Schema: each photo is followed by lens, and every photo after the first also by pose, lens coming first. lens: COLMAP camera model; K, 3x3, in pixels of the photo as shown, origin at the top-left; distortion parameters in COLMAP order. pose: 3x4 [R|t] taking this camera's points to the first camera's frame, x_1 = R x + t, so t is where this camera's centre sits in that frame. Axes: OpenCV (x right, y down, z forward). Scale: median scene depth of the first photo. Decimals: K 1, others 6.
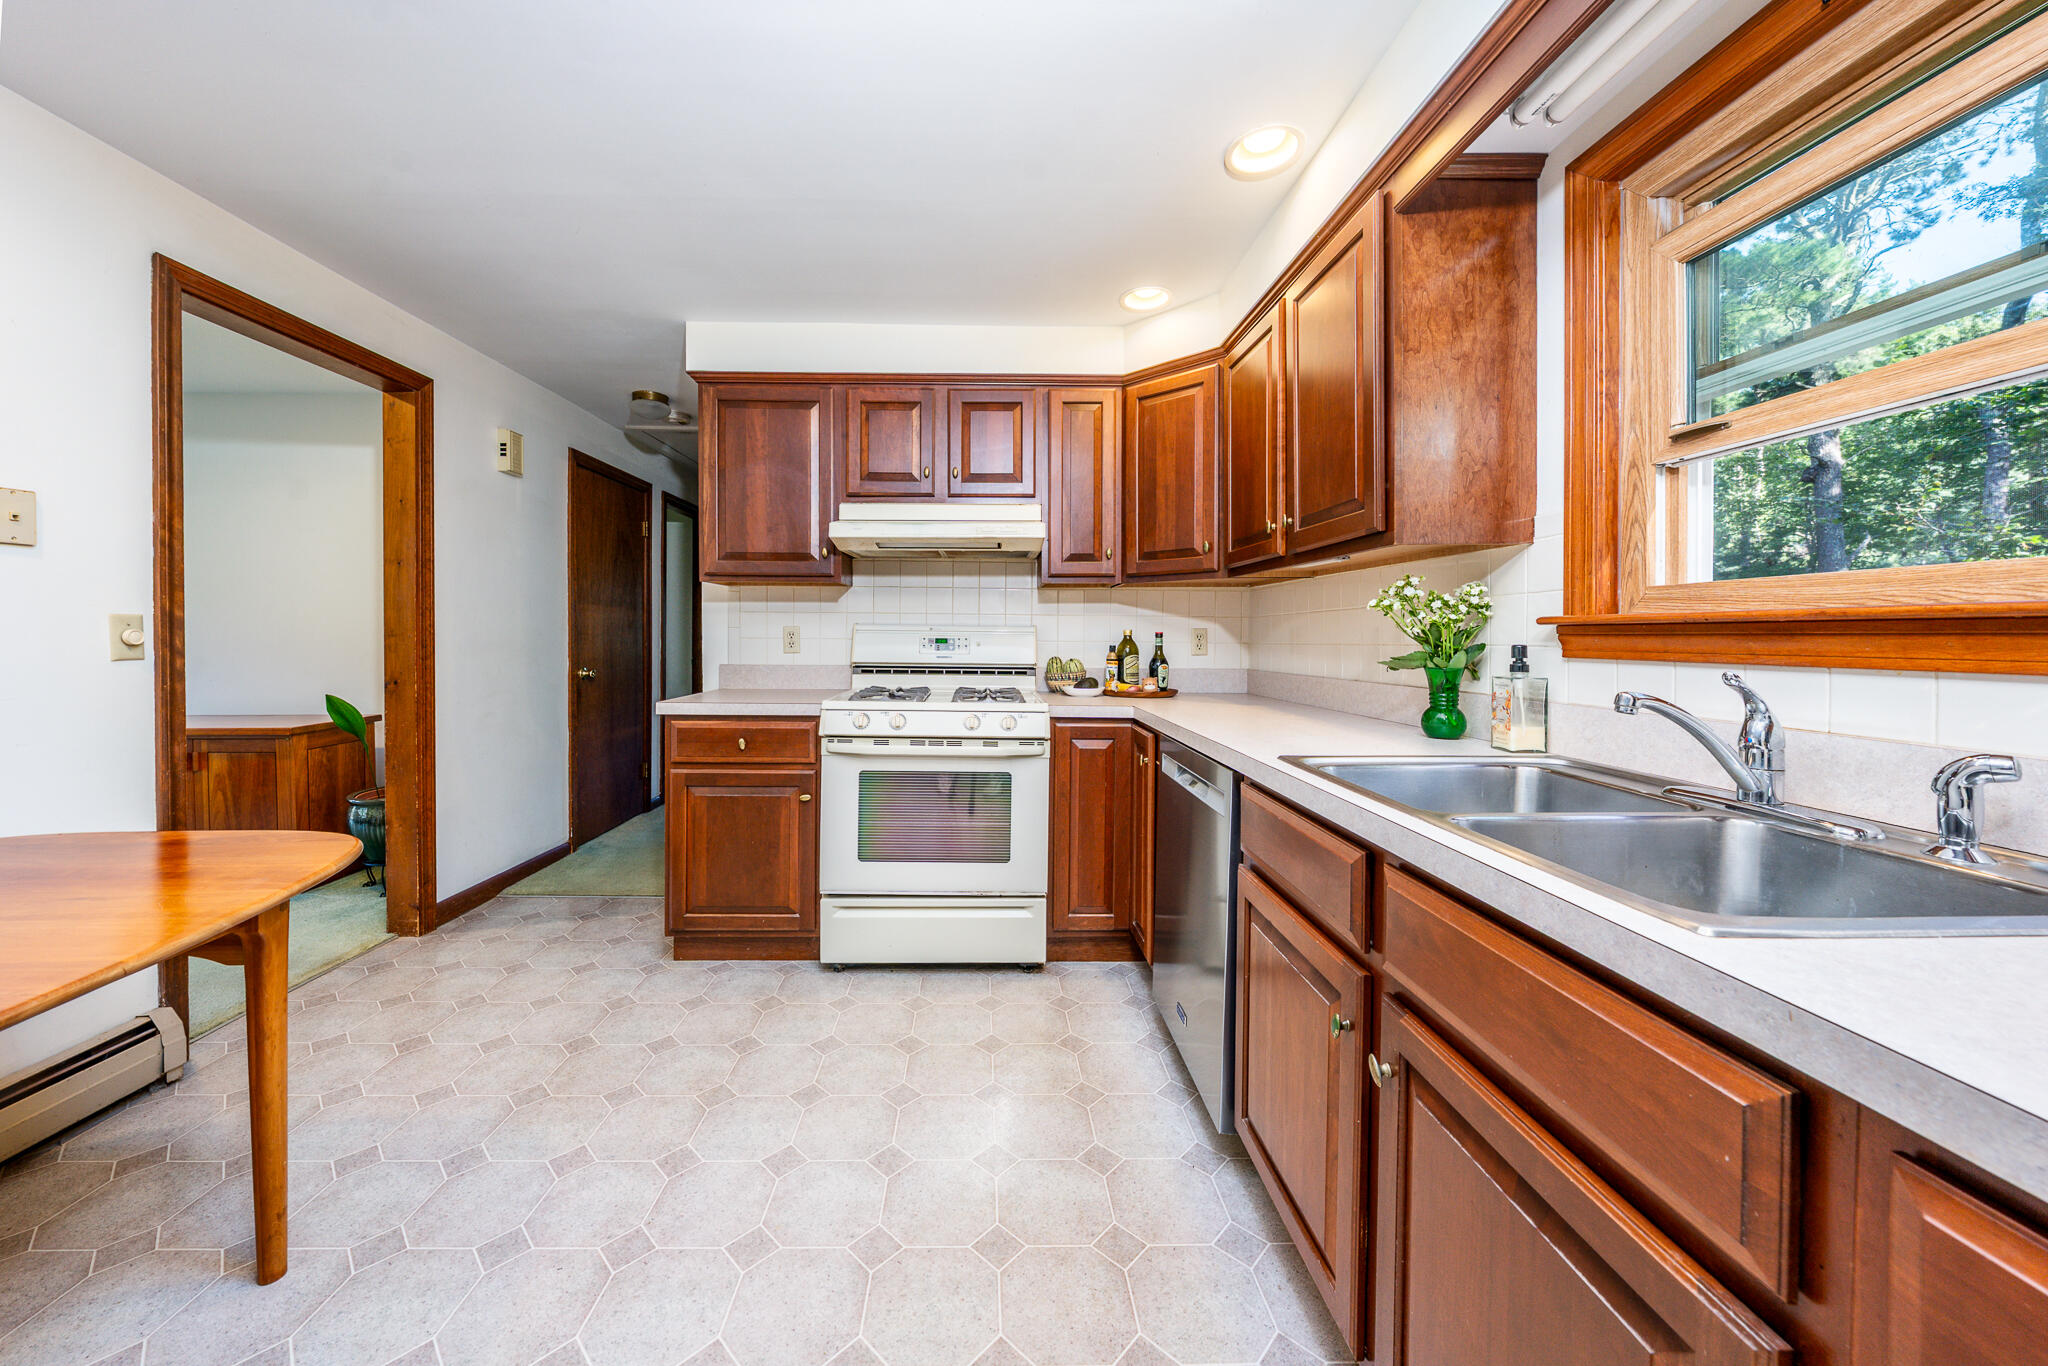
lens RADIAL K [[753.7, 0, 1007.1], [0, 753.7, 643.0], [0, 0, 1]] dist [-0.001636, 0.000651]
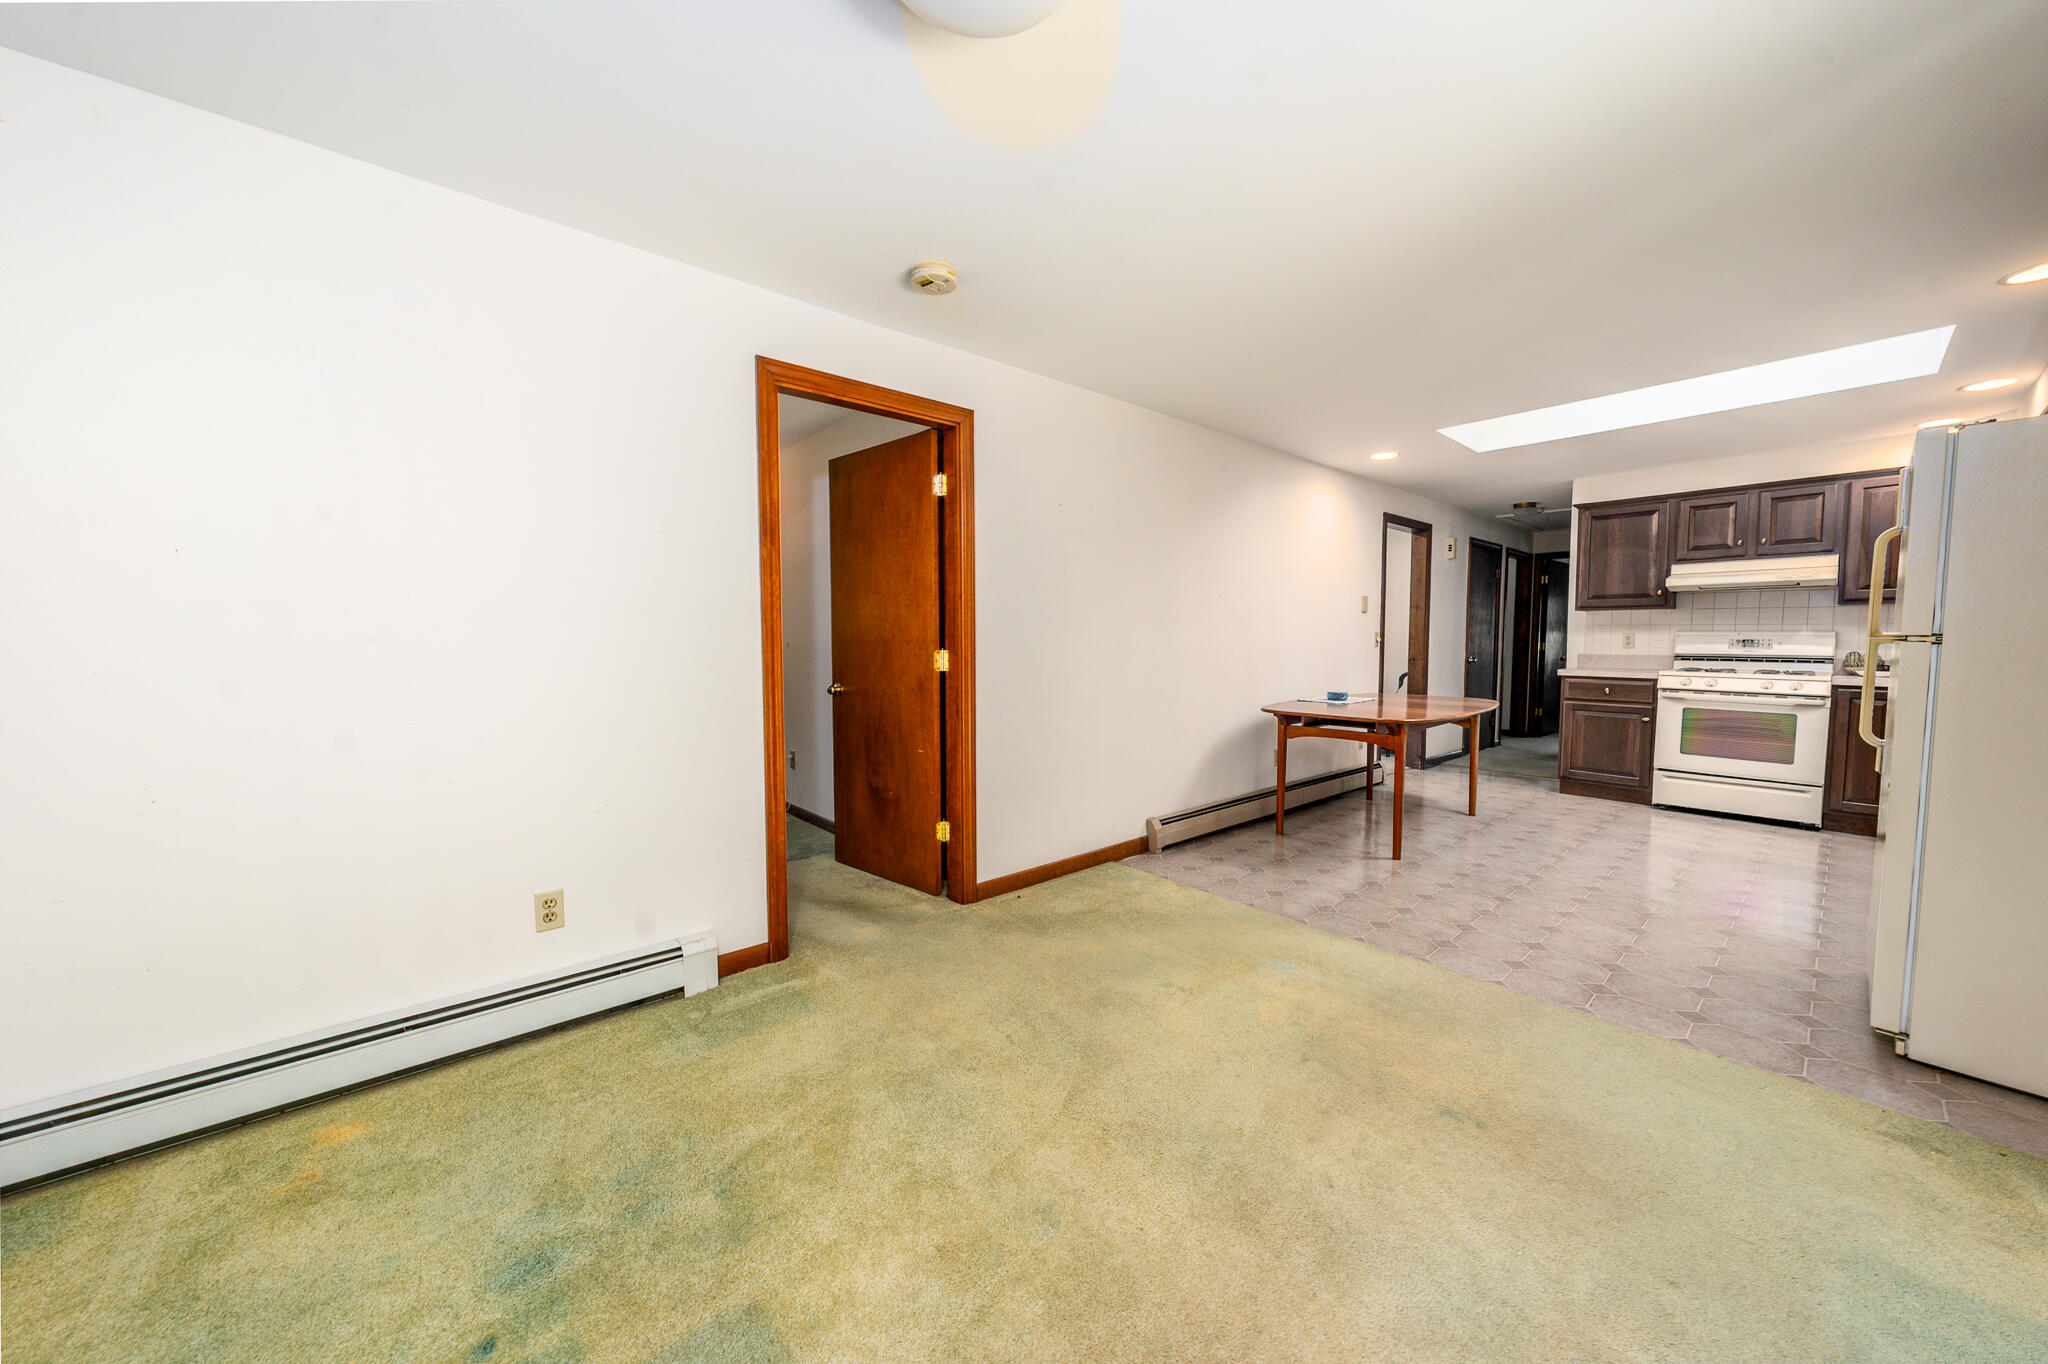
lens RADIAL K [[753.7, 0, 990.3], [0, 753.7, 679.3], [0, 0, 1]] dist [-0.001636, 0.000651]
pose [[0.632104, 0.035842, -0.774054, 0.174330], [-0.005474, 0.999111, 0.041793, 0.024873], [0.774864, -0.022180, 0.631738, -1.600693]]
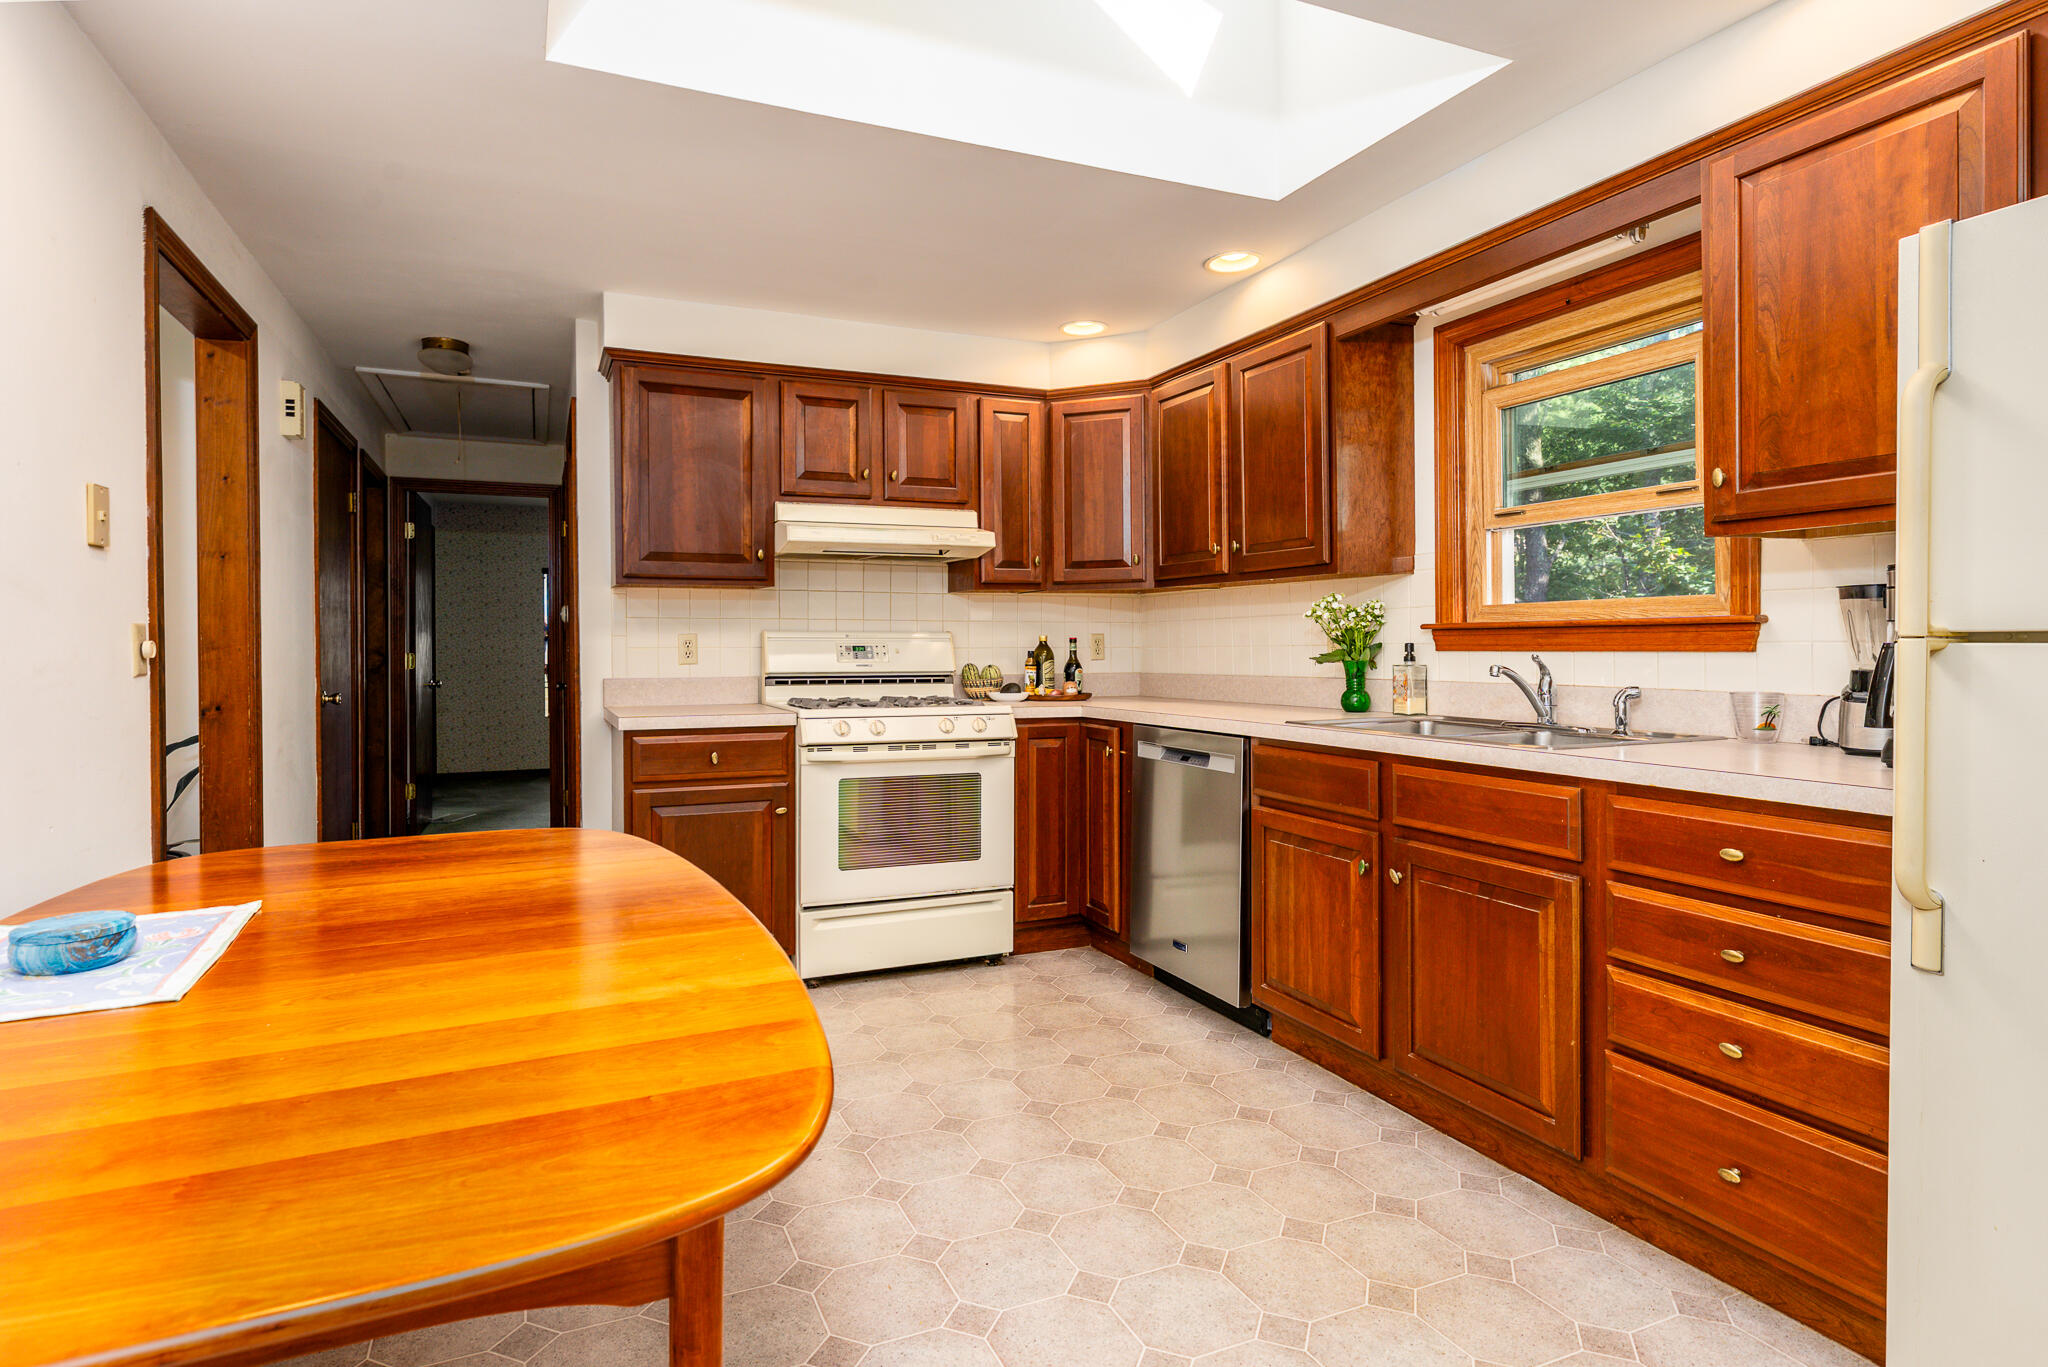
lens RADIAL K [[1092.5, 0, 1029.5], [0, 1092.5, 646.1], [0, 0, 1]] dist [0.007661, 0.001610]
pose [[0.921148, -0.010083, 0.389082, -0.518007], [0.013959, 0.999877, -0.007134, 0.008303], [-0.388962, 0.012003, 0.921176, -0.420103]]
